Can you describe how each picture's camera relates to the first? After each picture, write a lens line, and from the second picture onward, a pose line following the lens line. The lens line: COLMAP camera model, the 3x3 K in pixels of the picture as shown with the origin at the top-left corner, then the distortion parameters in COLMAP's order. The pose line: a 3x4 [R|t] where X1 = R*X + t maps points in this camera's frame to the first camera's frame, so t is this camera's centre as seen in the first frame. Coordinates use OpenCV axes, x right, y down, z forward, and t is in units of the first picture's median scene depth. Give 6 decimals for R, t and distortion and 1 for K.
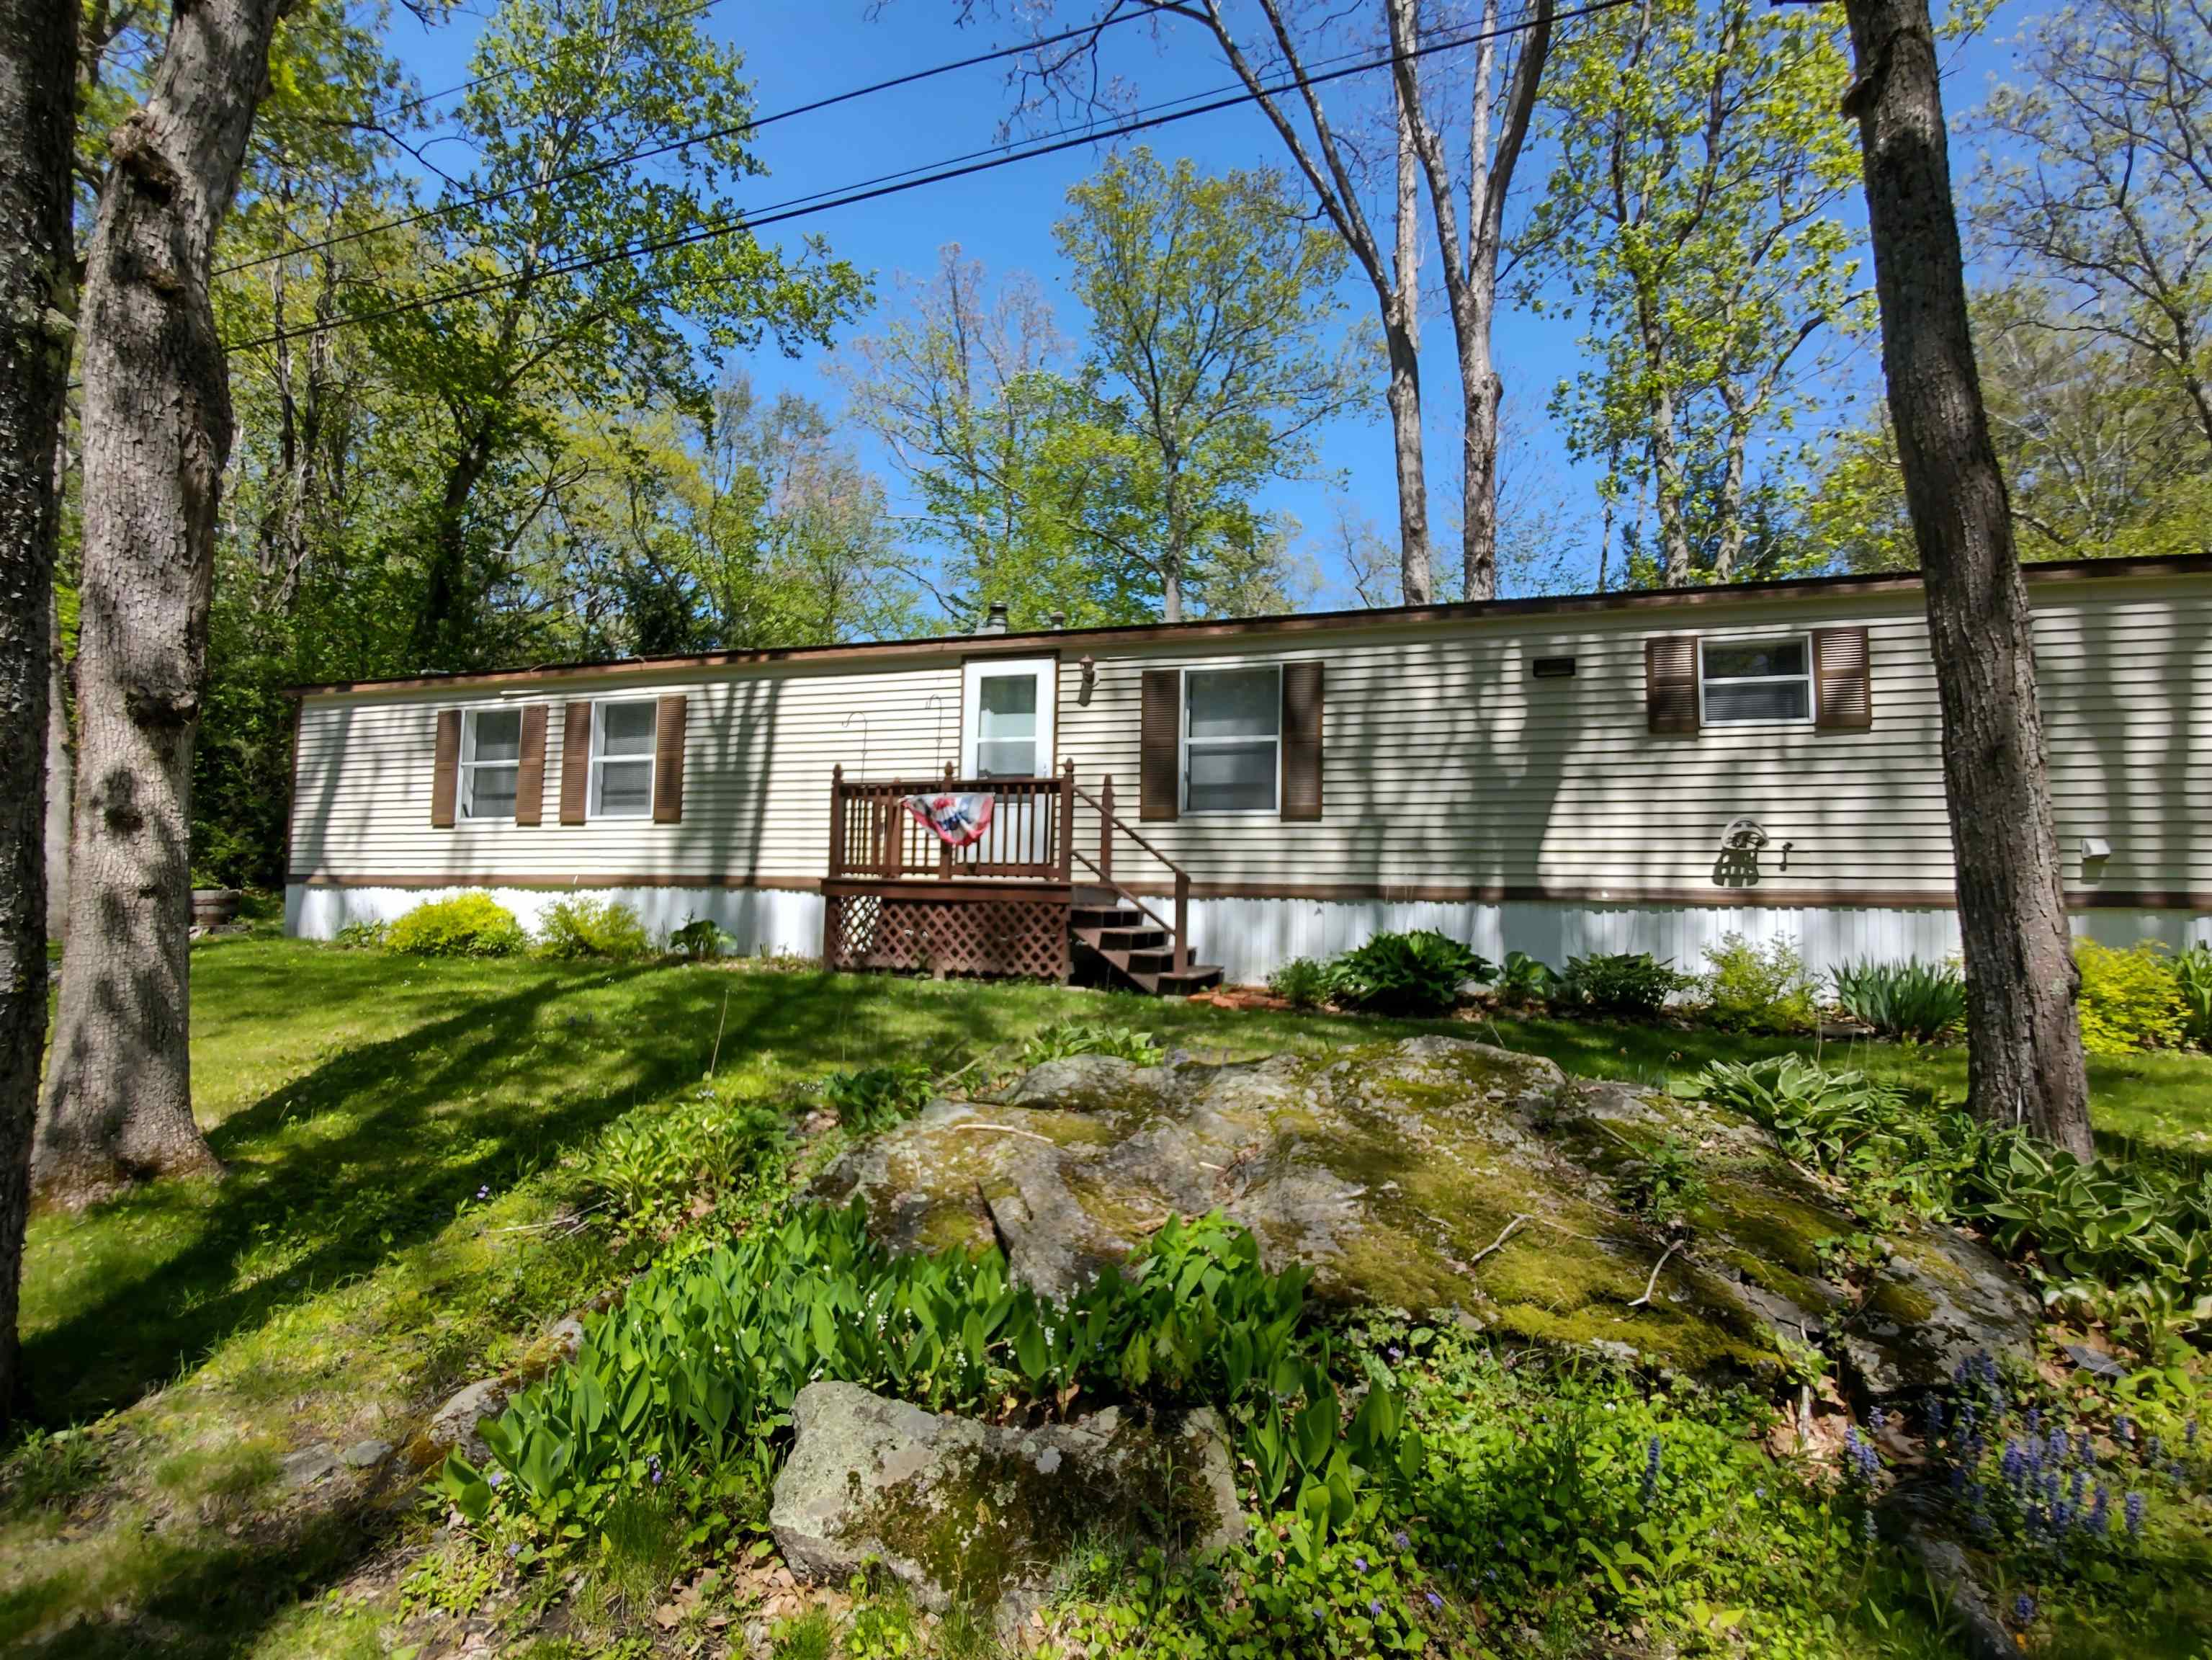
lens RADIAL K [[1031.7, 0, 1106.0], [0, 1031.7, 830.0], [0, 0, 1]] dist [-0.000159, -0.000261]
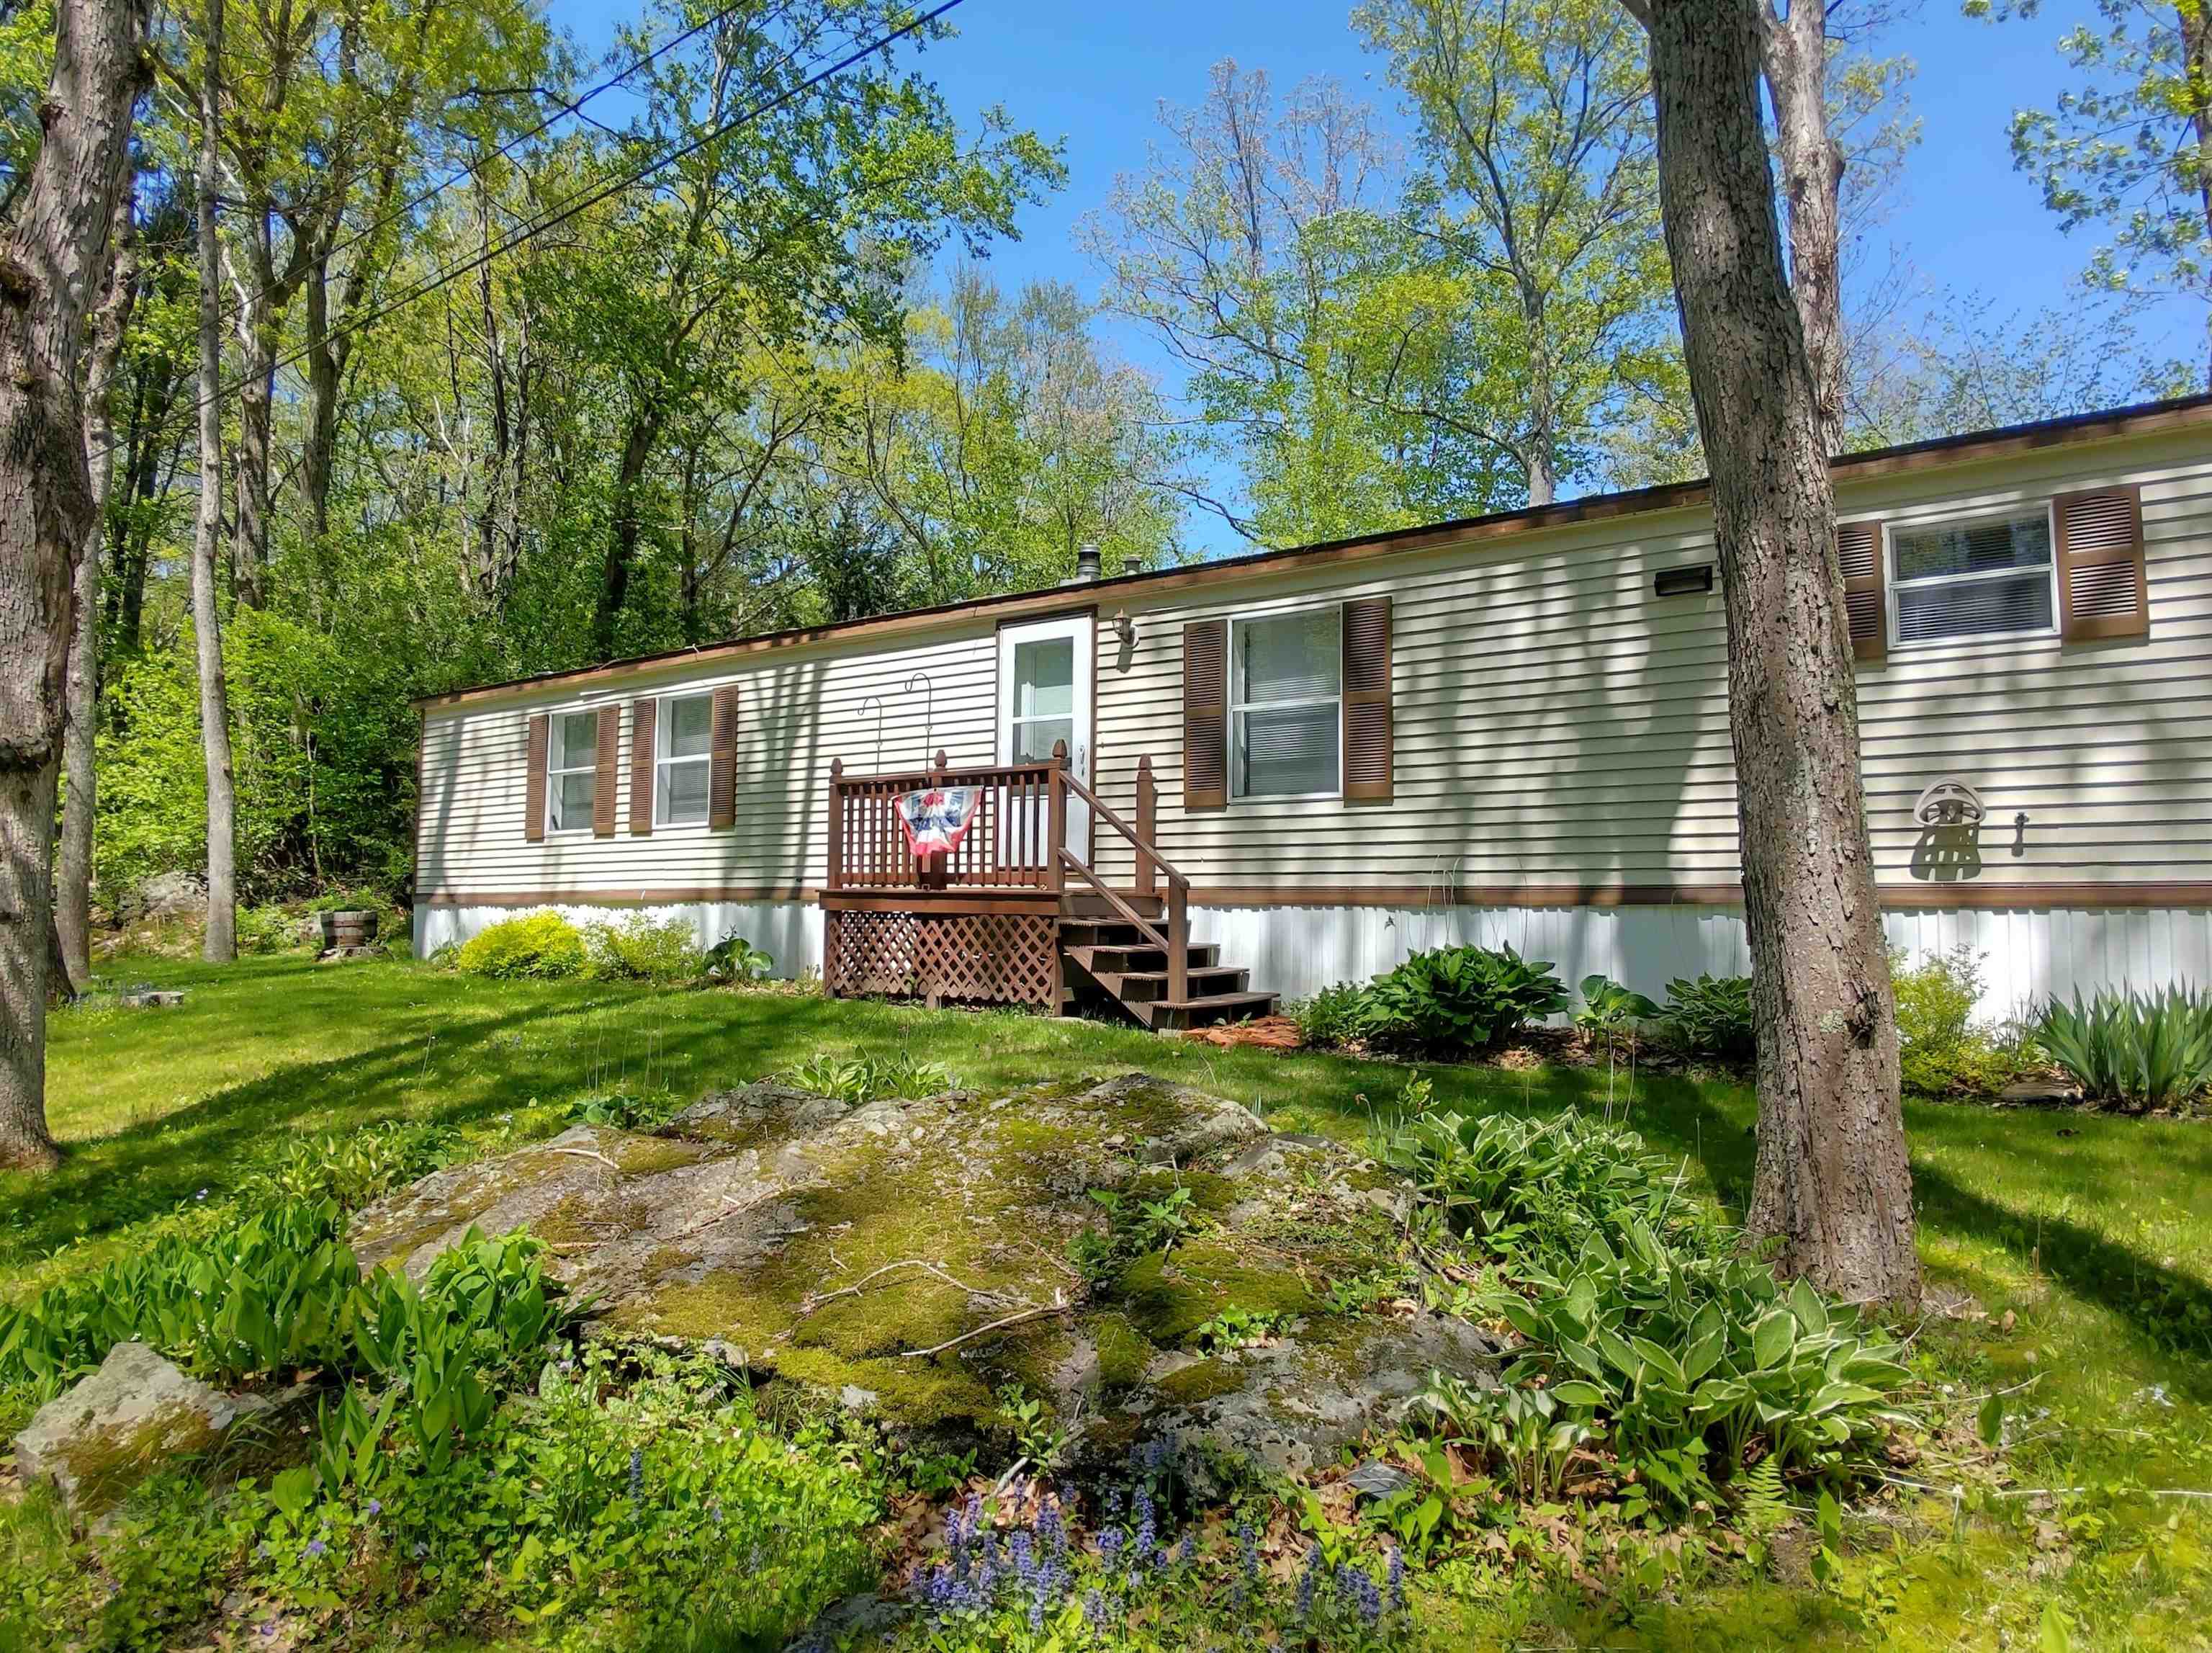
lens RADIAL K [[1360.6, 0, 1106.1], [0, 1360.6, 807.9], [0, 0, 1]] dist [-0.003718, -0.003002]
pose [[0.952931, -0.035881, -0.301055, 0.295782], [0.034177, 0.999356, -0.010928, -0.001925], [0.301253, 0.000124, 0.953544, -0.025621]]
